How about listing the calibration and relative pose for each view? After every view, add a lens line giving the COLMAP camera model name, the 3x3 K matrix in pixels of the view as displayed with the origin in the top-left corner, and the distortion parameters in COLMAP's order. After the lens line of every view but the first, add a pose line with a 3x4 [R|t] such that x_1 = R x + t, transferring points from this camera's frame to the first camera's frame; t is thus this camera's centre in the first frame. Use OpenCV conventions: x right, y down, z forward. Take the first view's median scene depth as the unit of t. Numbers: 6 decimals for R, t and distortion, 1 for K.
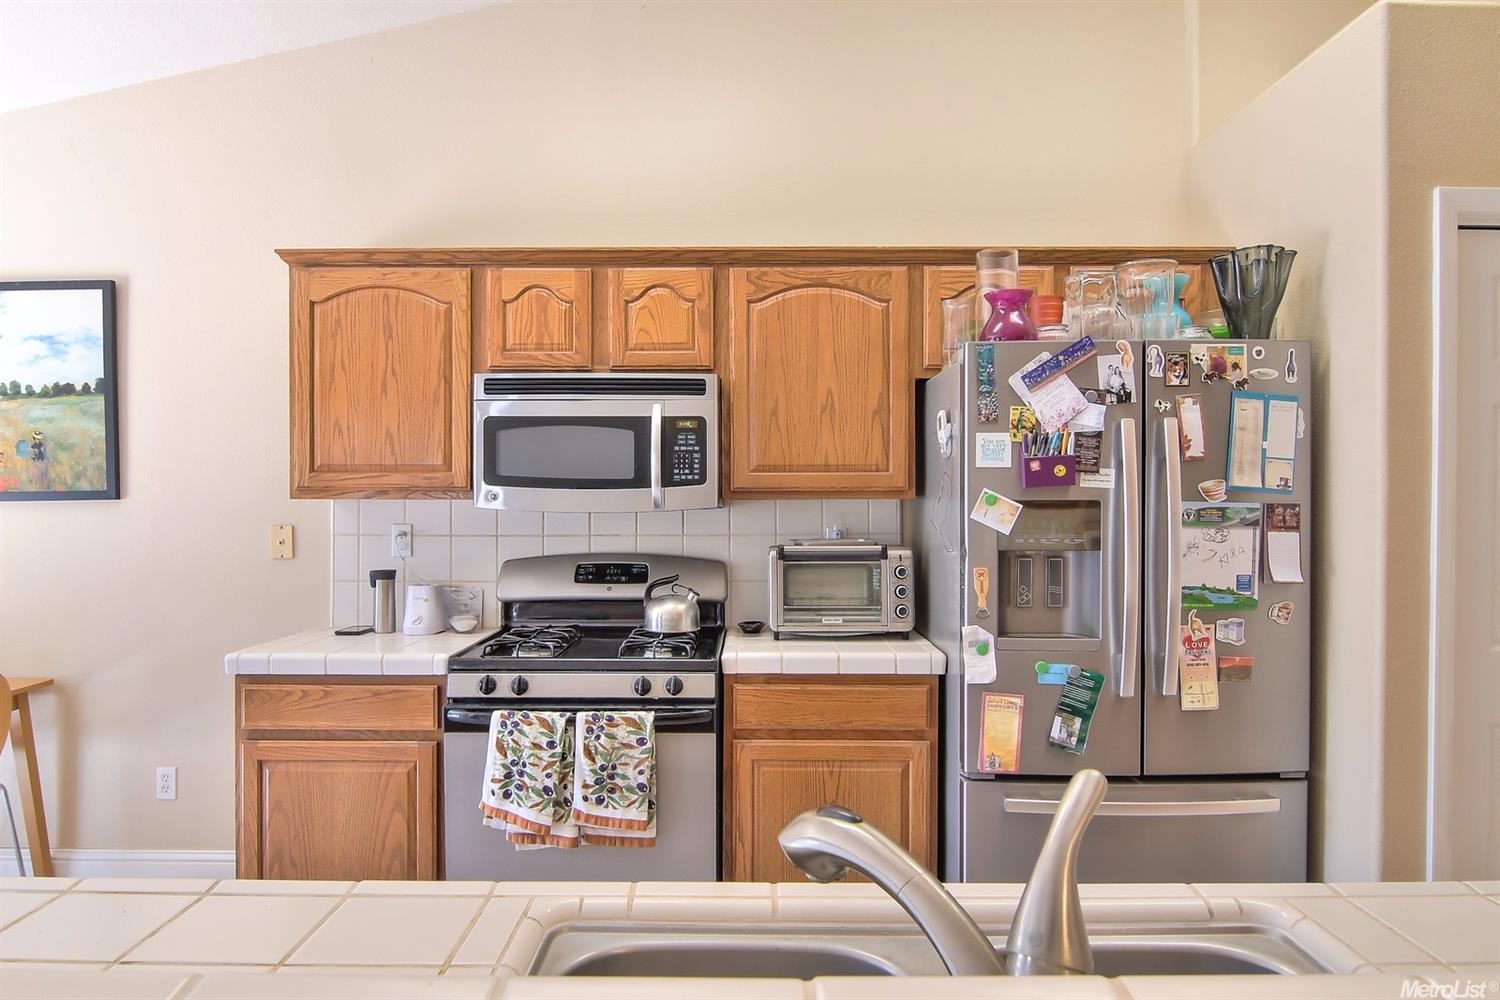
lens RADIAL K [[950.3, 0, 750.3], [0, 950.3, 503.5], [0, 0, 1]] dist [0.001853, -0.016911]
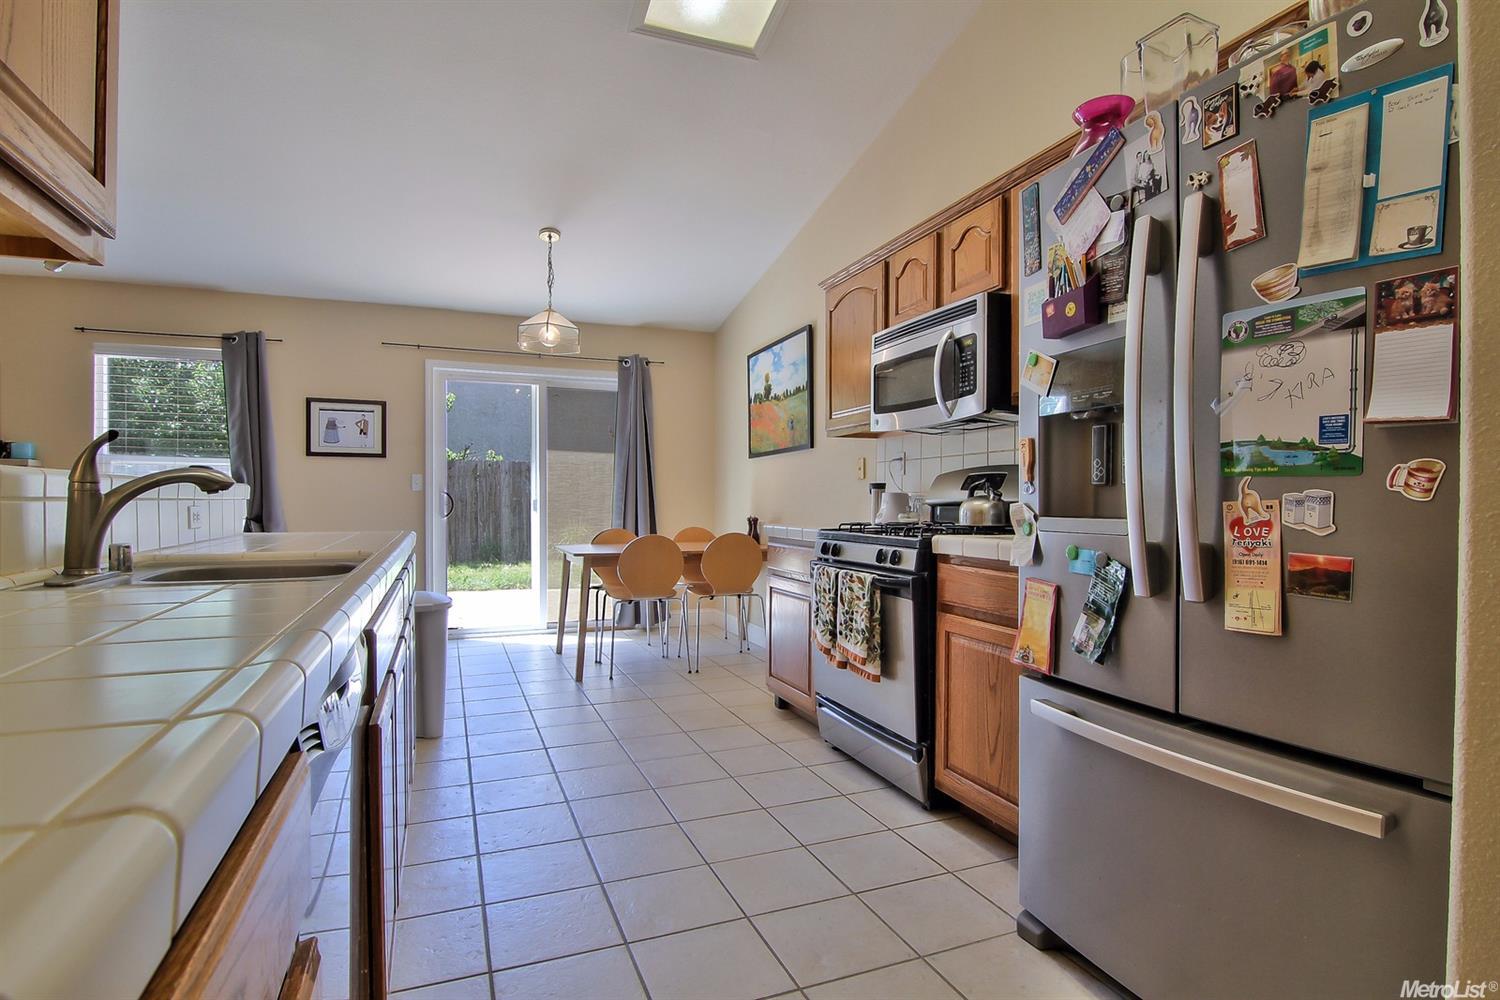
lens RADIAL K [[766.3, 0, 749.8], [0, 766.3, 504.8], [0, 0, 1]] dist [-0.006489, -0.010881]
pose [[0.370617, 0.003658, -0.928779, 0.783227], [-0.001855, 0.999993, 0.003198, 0.123451], [0.928784, 0.000537, 0.370621, 0.471138]]
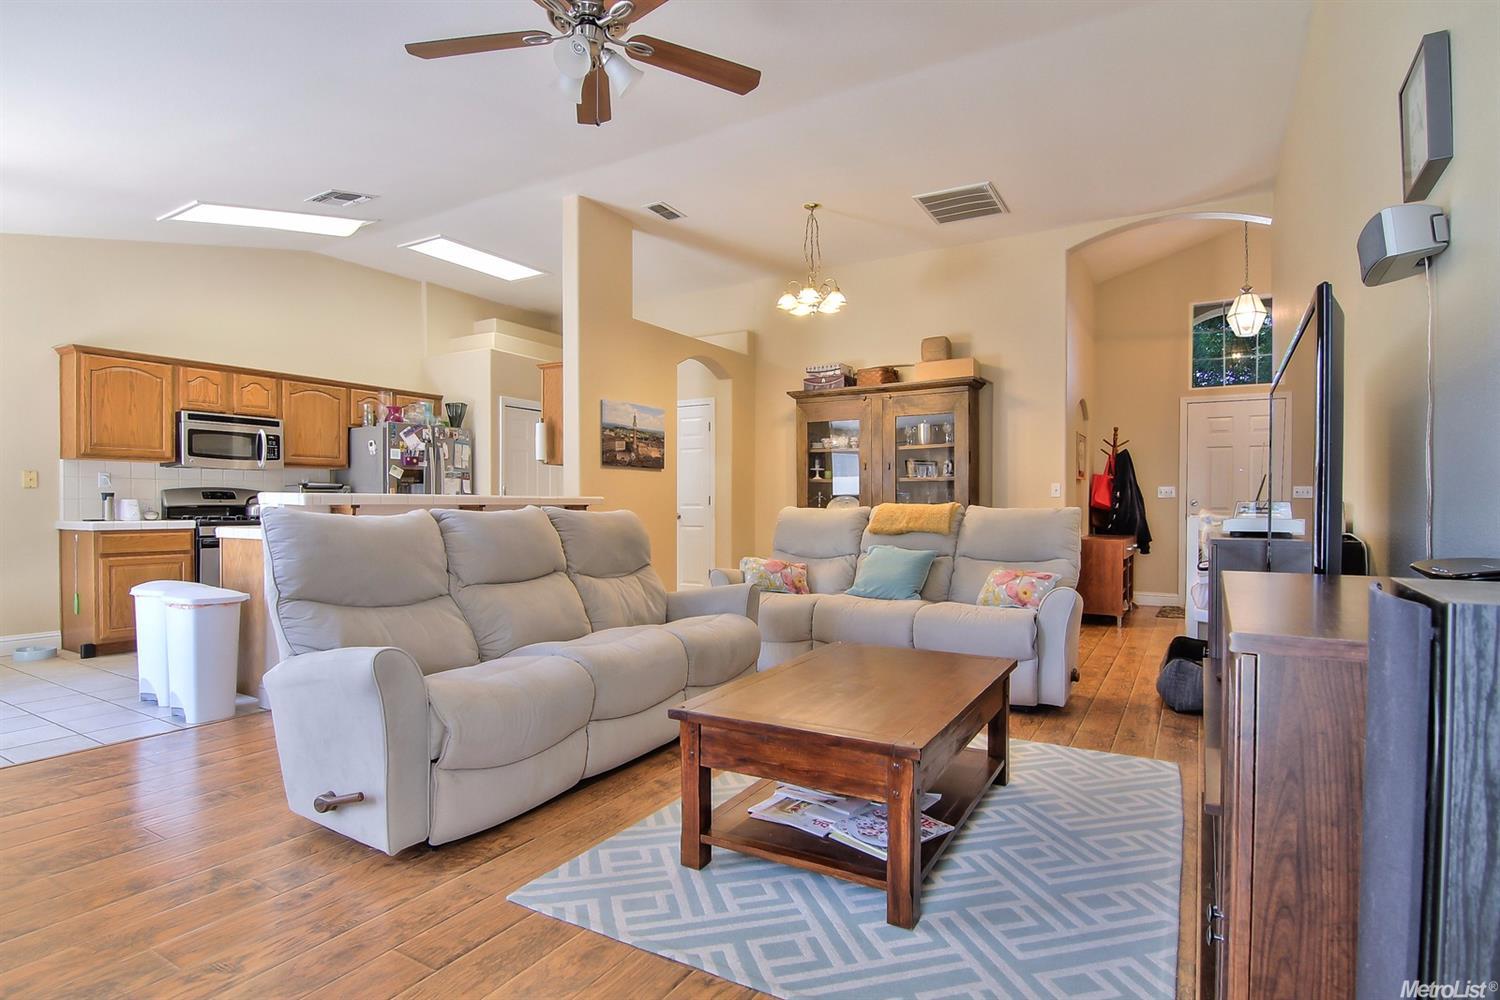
lens RADIAL K [[766.3, 0, 749.2], [0, 766.3, 511.0], [0, 0, 1]] dist [-0.006489, -0.010881]
pose [[0.510661, -0.006285, 0.859759, -1.399009], [0.000859, 0.999977, 0.006800, 0.125756], [-0.859781, -0.002734, 0.510655, -1.435153]]
